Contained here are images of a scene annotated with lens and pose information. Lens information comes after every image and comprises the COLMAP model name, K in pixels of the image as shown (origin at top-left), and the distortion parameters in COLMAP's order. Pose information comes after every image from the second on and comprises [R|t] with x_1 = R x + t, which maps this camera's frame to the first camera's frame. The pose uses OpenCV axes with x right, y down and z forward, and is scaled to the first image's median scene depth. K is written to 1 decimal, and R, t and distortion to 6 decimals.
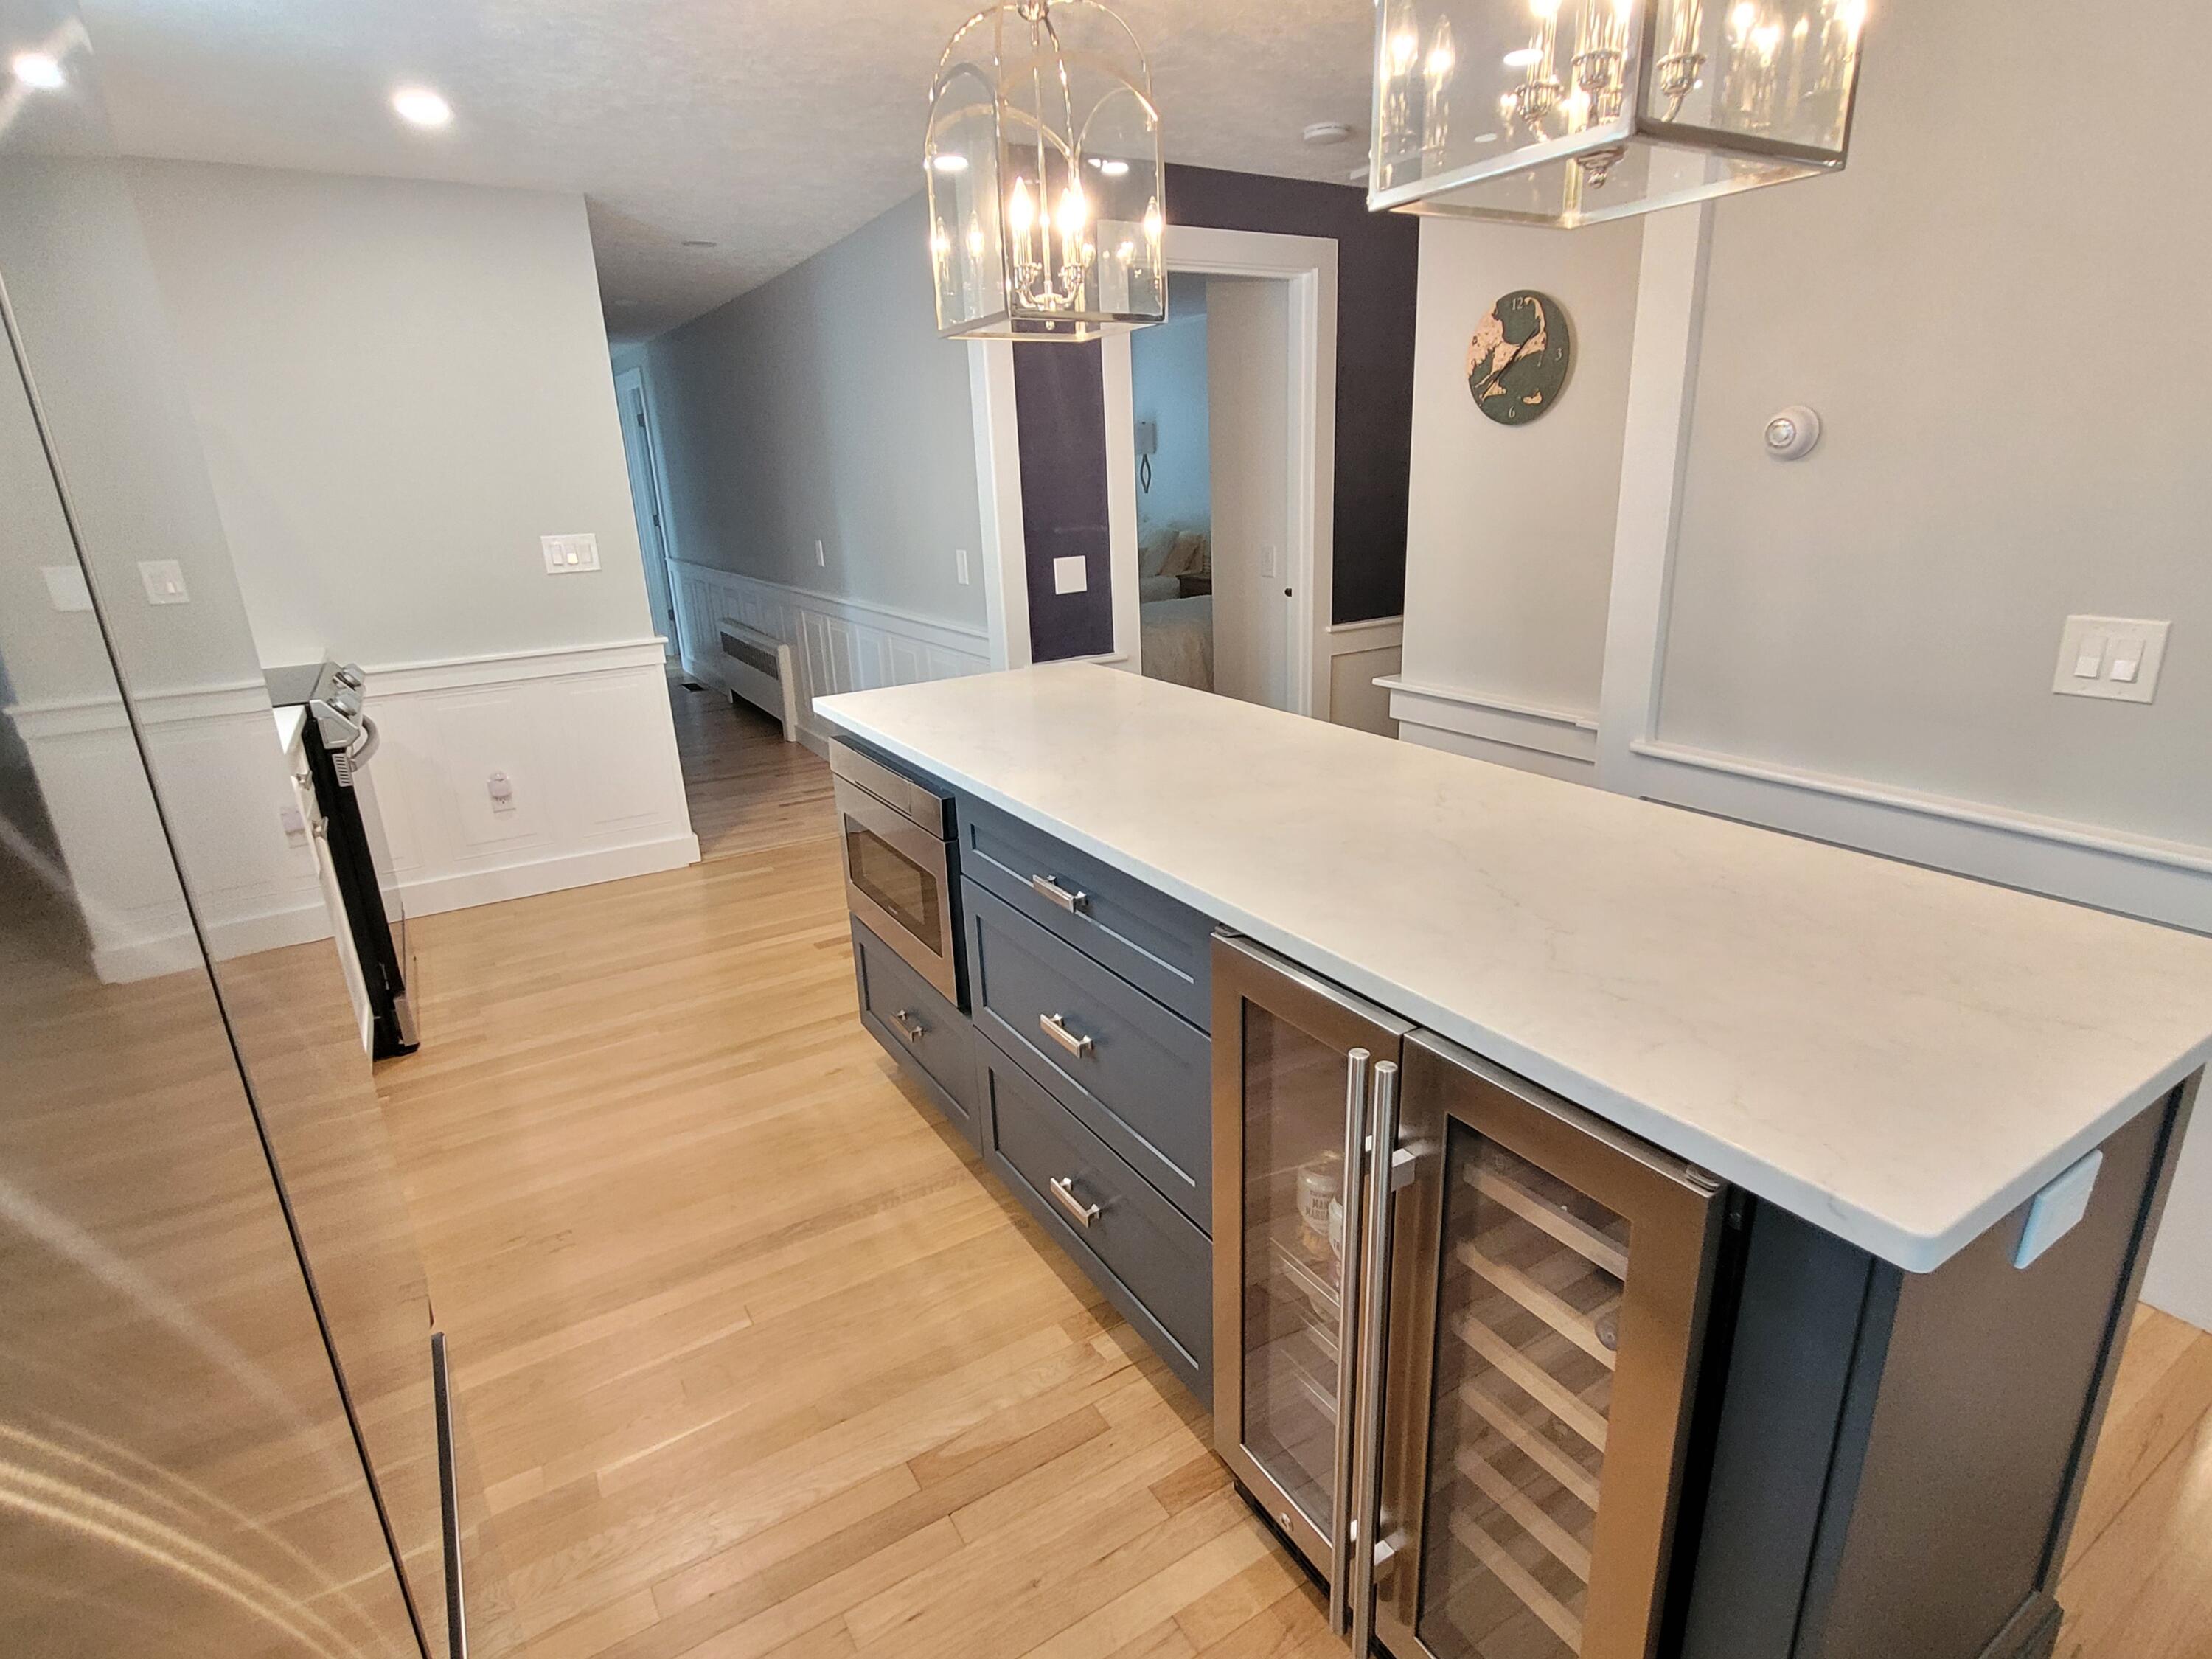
lens RADIAL K [[1154.9, 0, 1117.3], [0, 1154.9, 809.3], [0, 0, 1]] dist [0.003873, -0.002709]
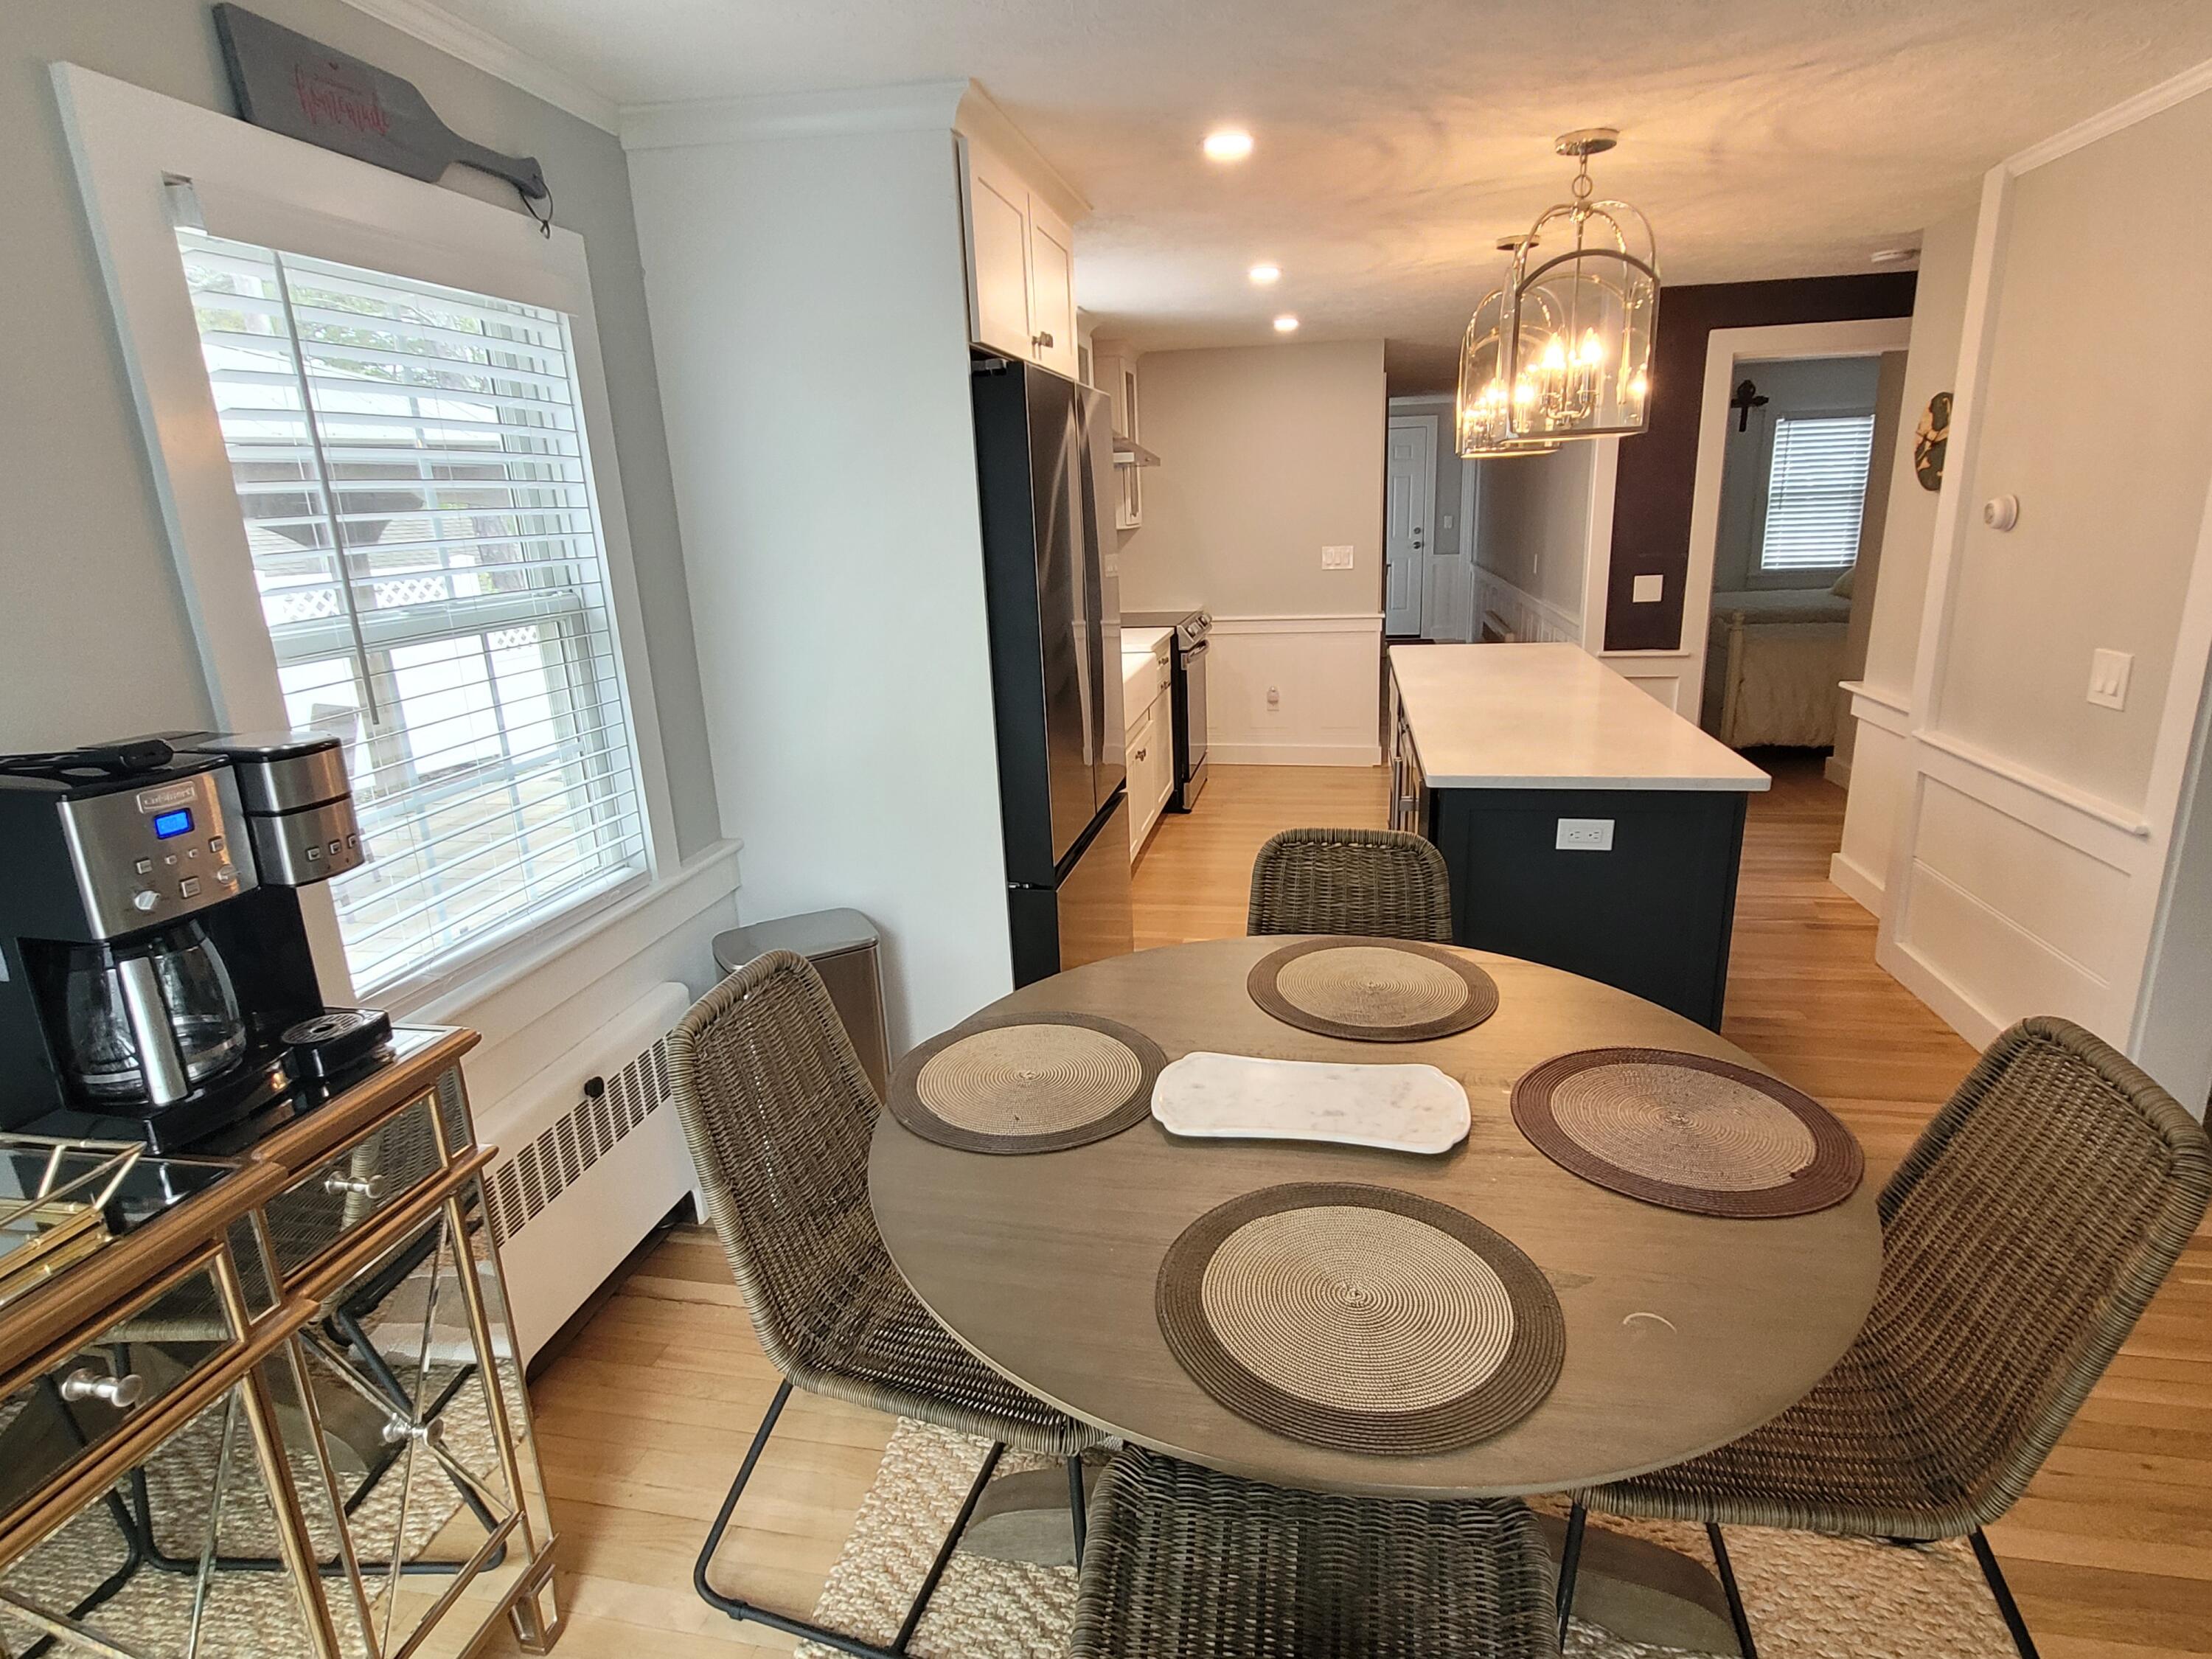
lens RADIAL K [[1154.9, 0, 1107.8], [0, 1154.9, 829.8], [0, 0, 1]] dist [0.003873, -0.002709]
pose [[0.736357, 0.194423, -0.648058, 0.710250], [-0.184746, 0.979203, 0.083851, 0.128903], [0.650883, 0.057982, 0.756961, -0.706080]]
